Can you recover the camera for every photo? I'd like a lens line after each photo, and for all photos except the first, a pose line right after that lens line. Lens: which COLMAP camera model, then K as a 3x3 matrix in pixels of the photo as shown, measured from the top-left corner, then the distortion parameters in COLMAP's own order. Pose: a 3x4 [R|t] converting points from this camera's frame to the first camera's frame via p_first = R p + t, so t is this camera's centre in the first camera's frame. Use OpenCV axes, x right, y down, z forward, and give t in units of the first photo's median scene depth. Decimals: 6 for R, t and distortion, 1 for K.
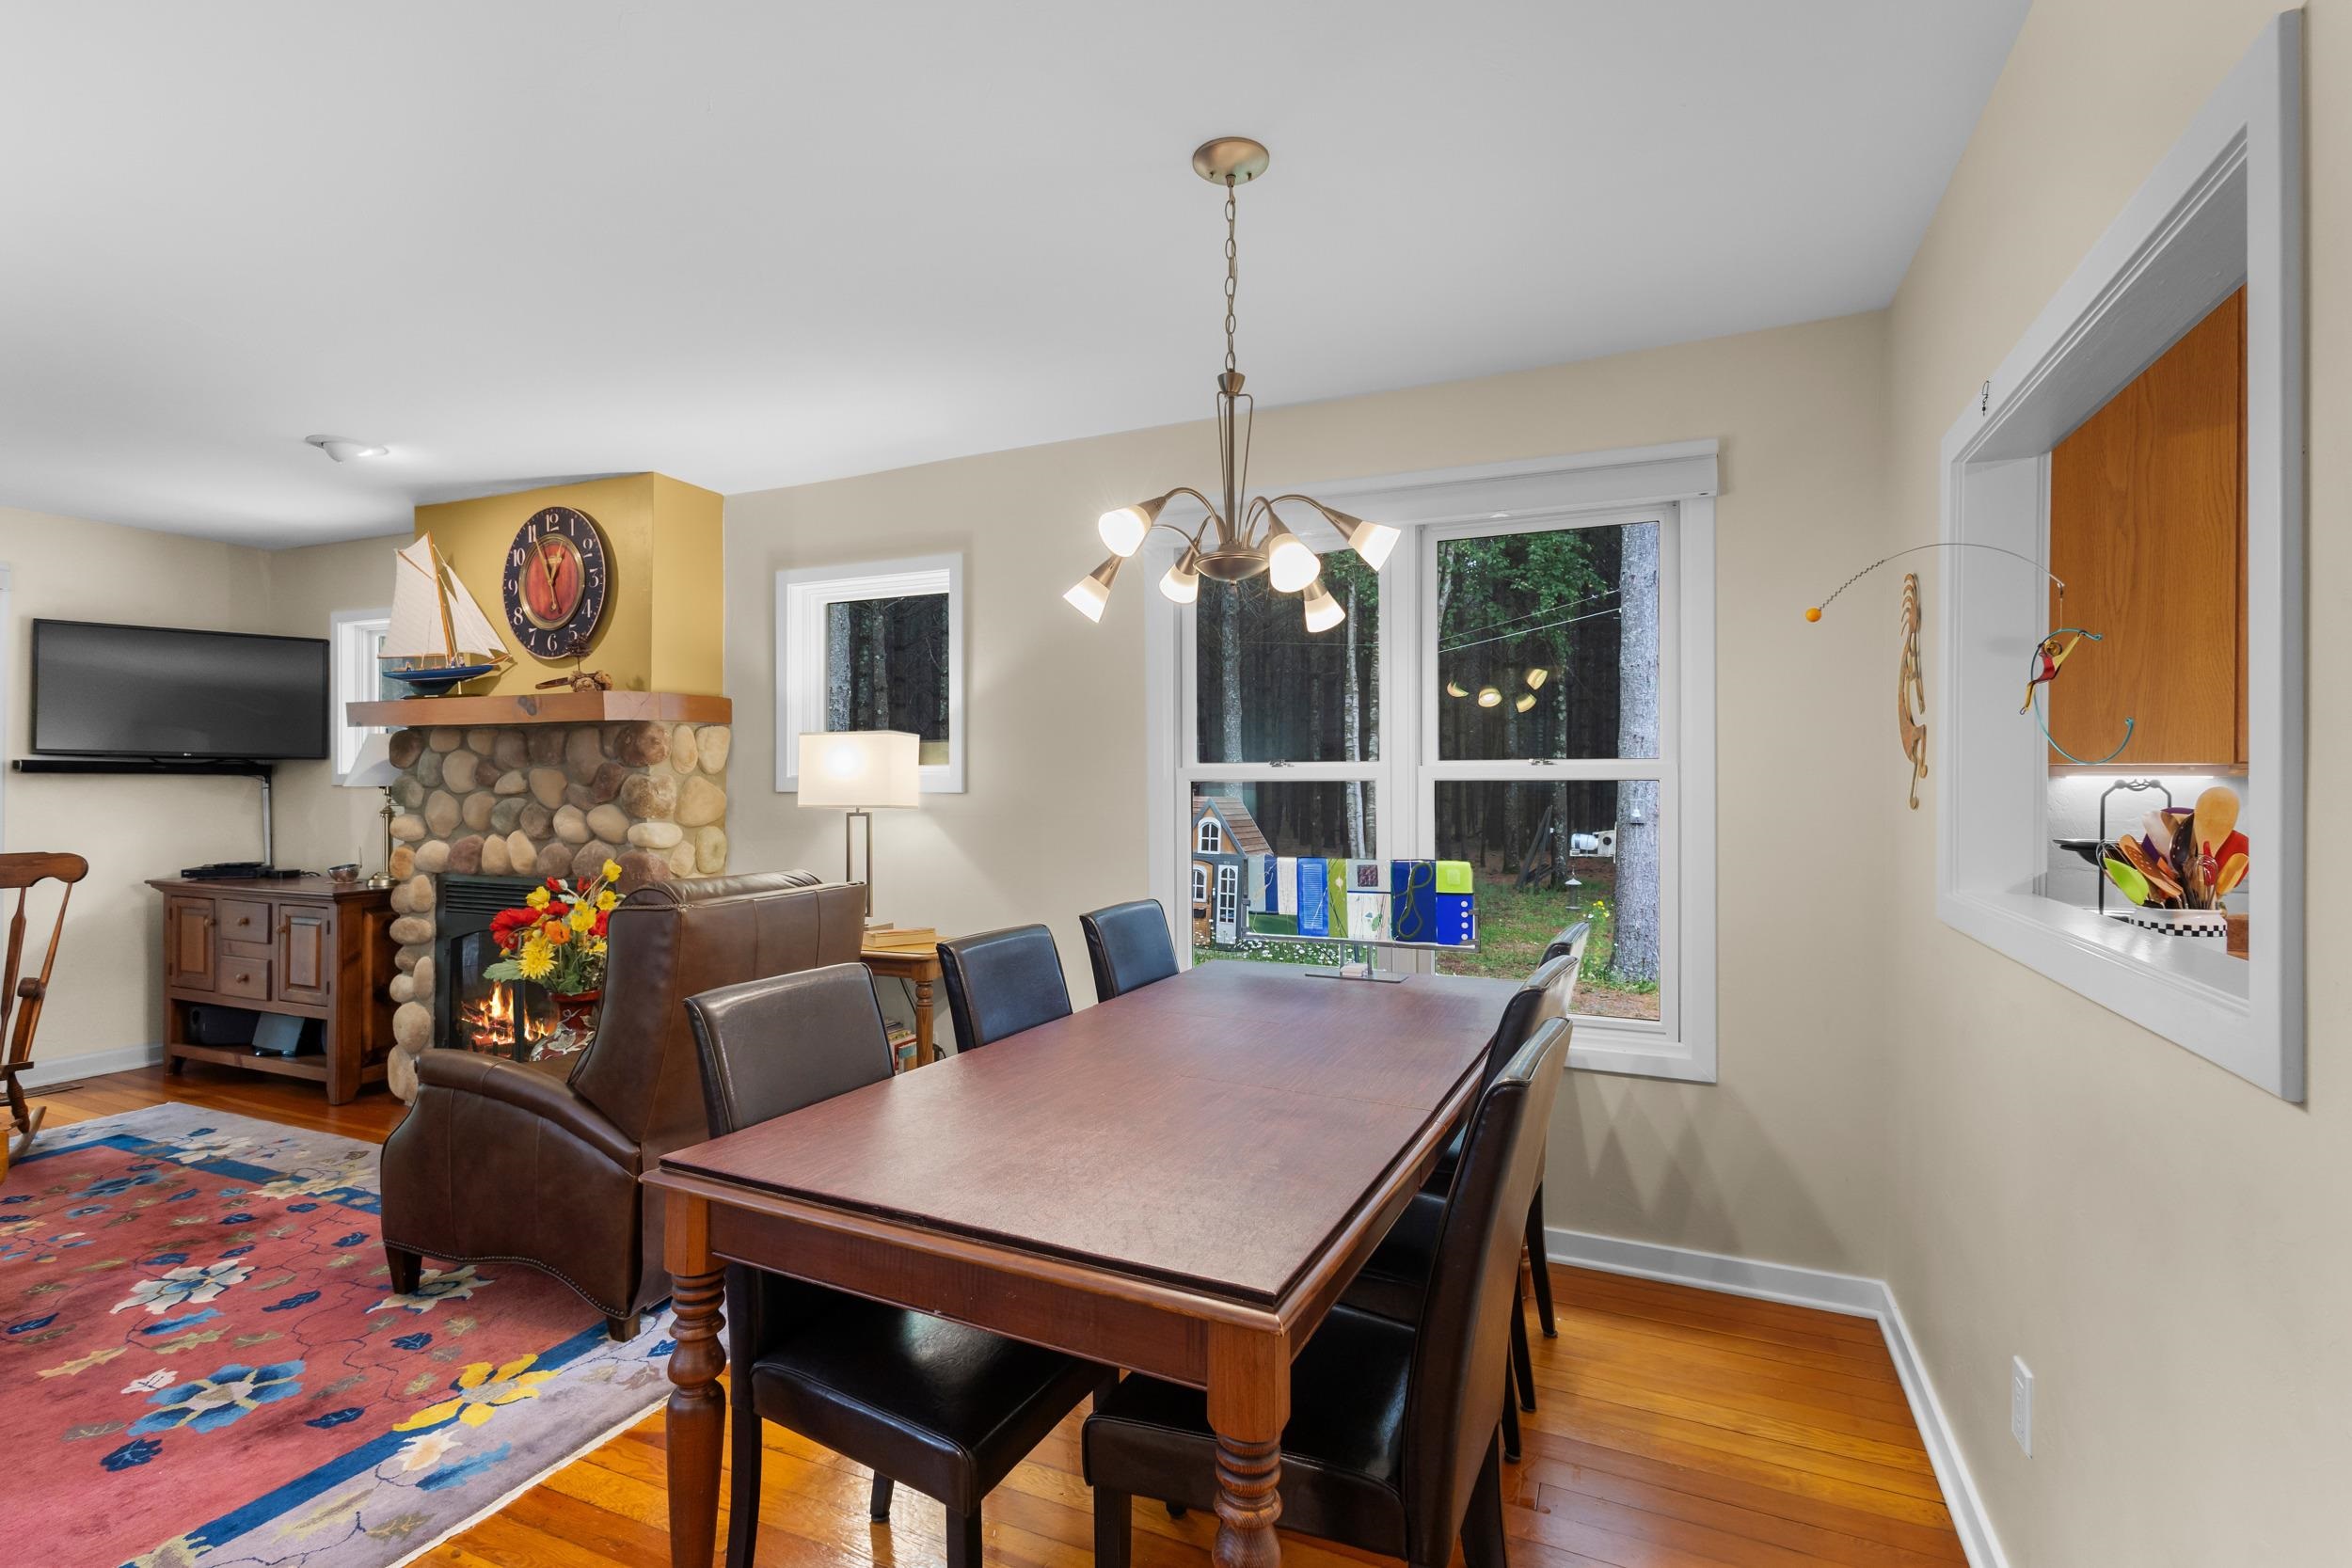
lens RADIAL K [[1096.7, 0, 1170.5], [0, 1096.7, 791.0], [0, 0, 1]] dist [0.006216, -0.000121]
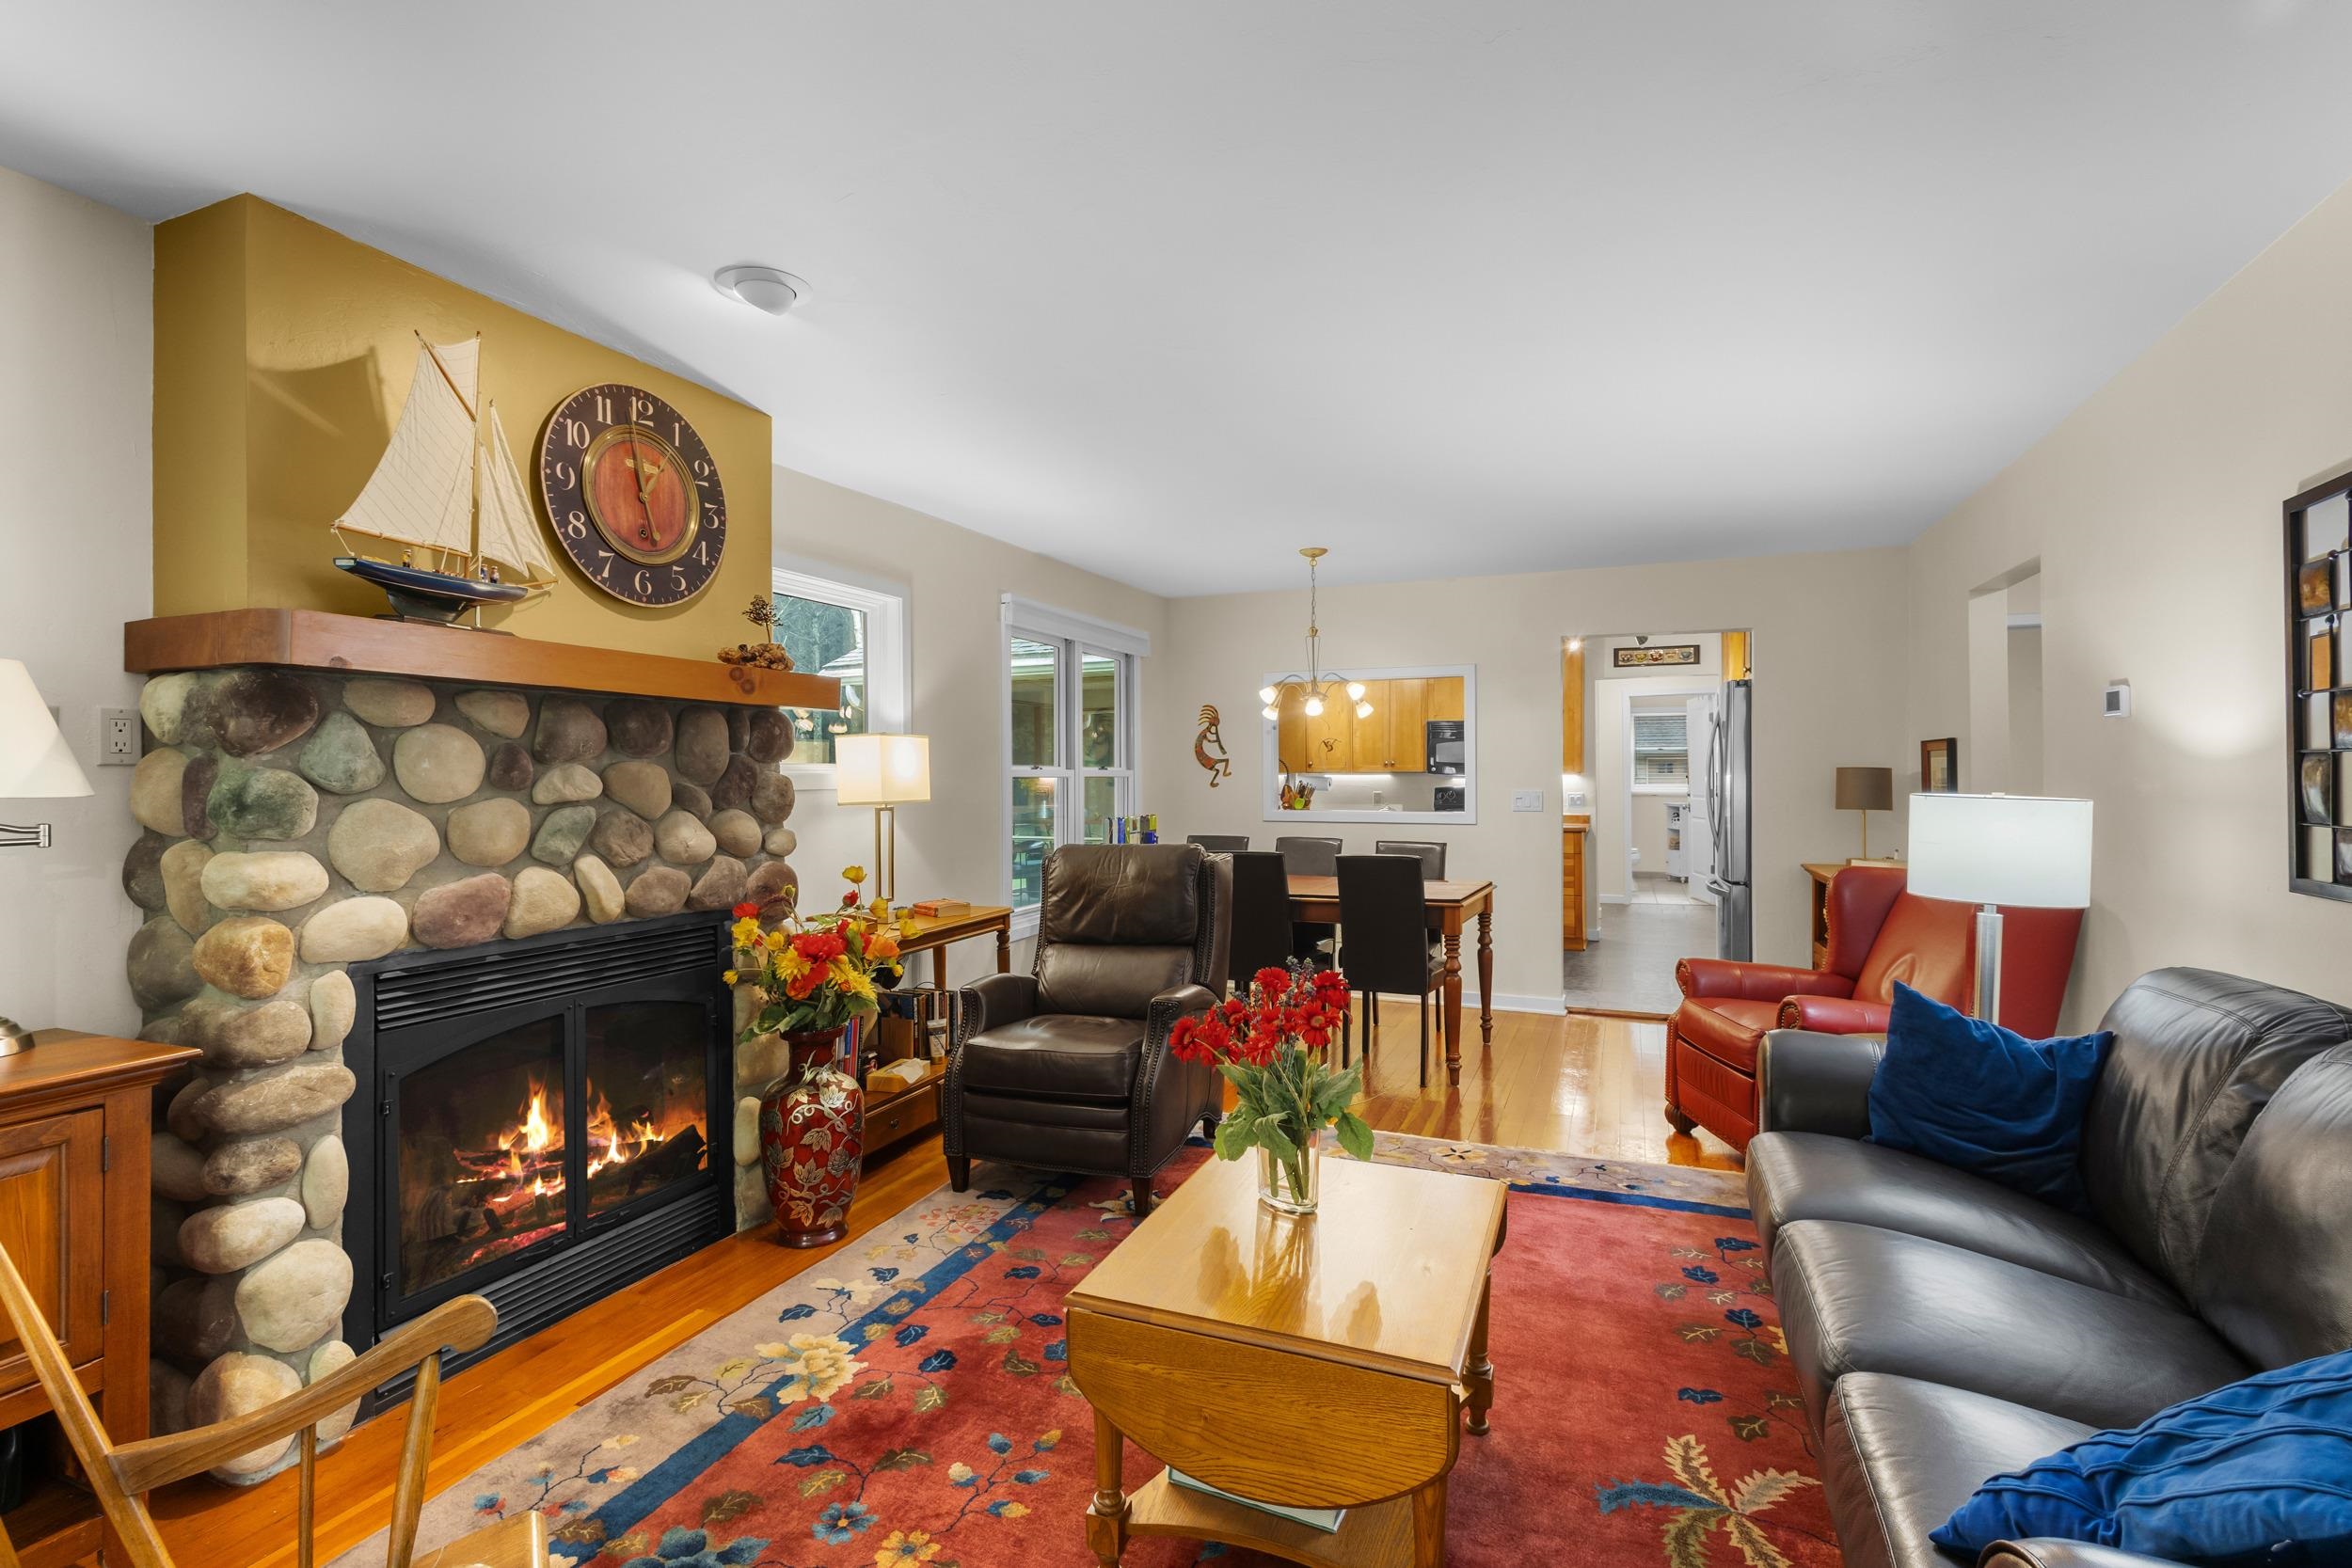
lens RADIAL K [[1096.7, 0, 1166.7], [0, 1096.7, 770.7], [0, 0, 1]] dist [0.006216, -0.000121]
pose [[-0.030474, 0.000572, 0.999535, -1.271728], [0.004293, 0.999991, -0.000441, -0.013056], [-0.999526, 0.004278, -0.030477, 0.685404]]
